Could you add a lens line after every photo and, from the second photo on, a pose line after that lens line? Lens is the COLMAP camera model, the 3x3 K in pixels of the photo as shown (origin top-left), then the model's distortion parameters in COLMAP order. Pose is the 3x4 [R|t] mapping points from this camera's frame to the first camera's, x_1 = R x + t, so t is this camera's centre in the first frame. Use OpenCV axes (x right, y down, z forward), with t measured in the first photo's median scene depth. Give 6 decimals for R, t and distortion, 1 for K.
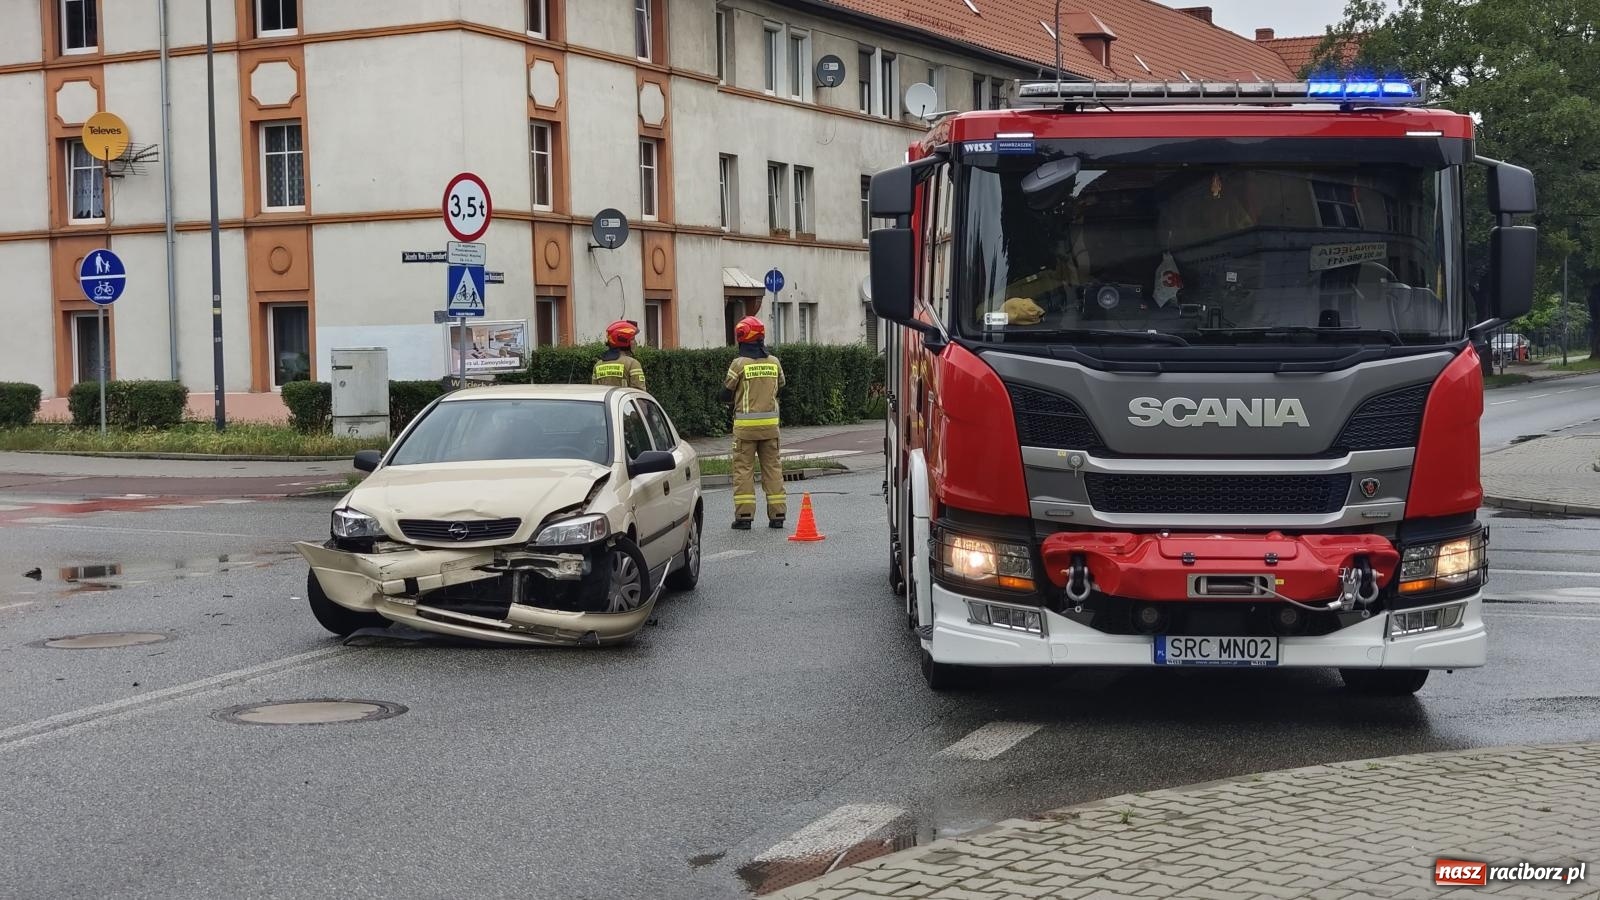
lens RADIAL K [[2318.2, 0, 763.7], [0, 2318.2, 449.2], [0, 0, 1]] dist [0.168994, -0.549445]
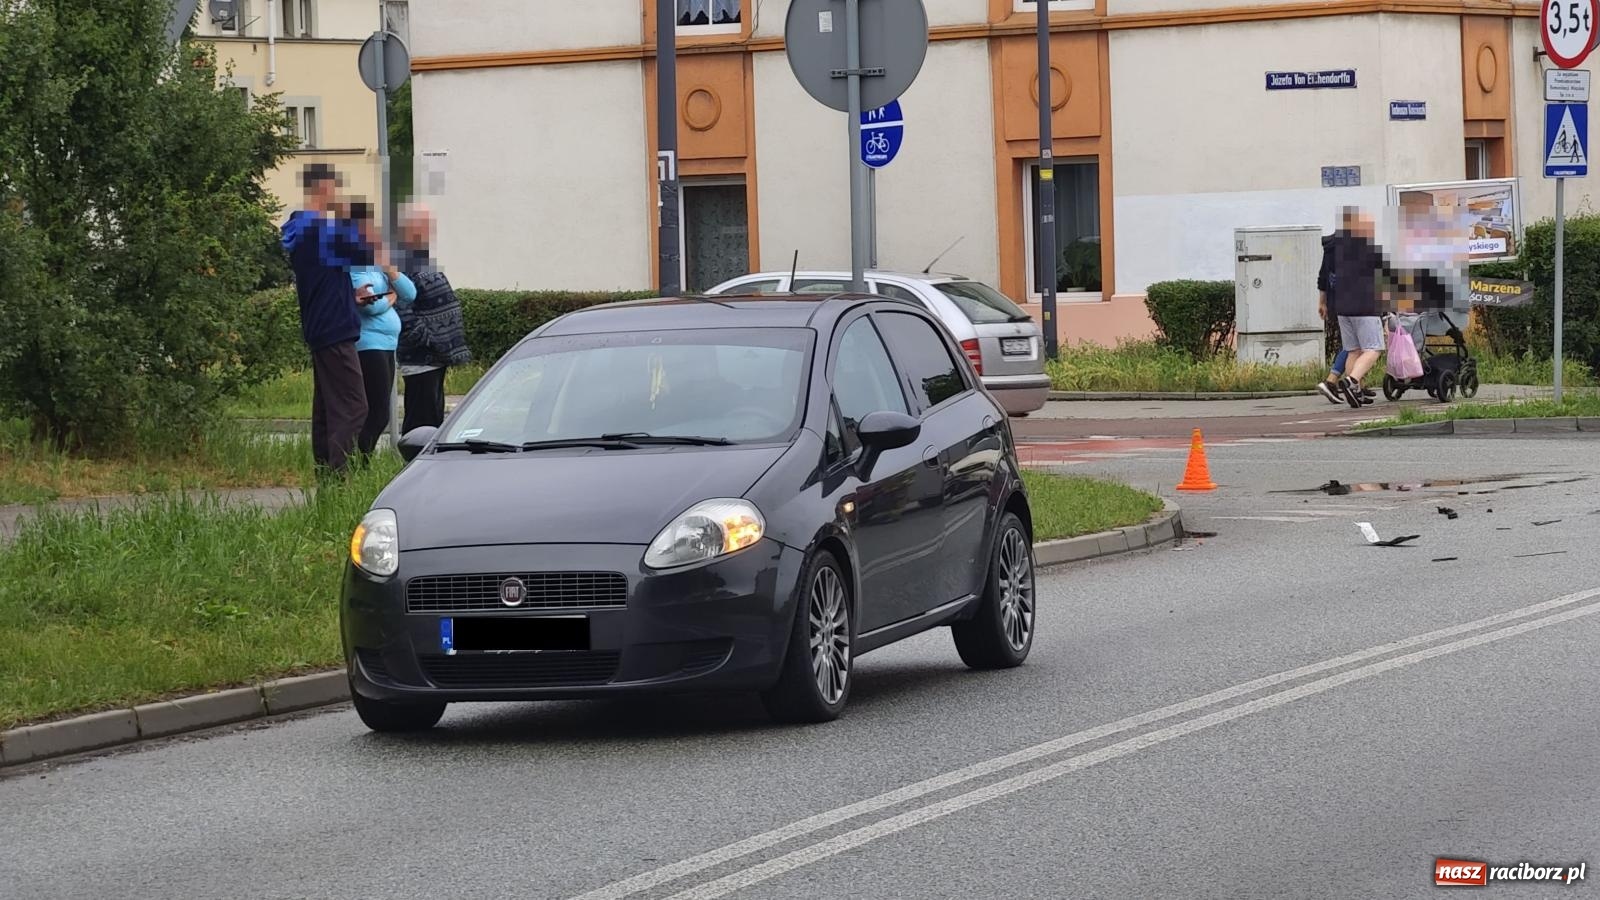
lens RADIAL K [[5784.2, 0, 800.0], [0, 5784.2, 450.0], [0, 0, 1]] dist [0.396244, 4.319544]
pose [[0.997382, -0.010580, -0.071537, -0.184244], [0.010124, 0.999926, -0.006733, 0.026929], [0.071603, 0.005991, 0.997415, -0.597183]]
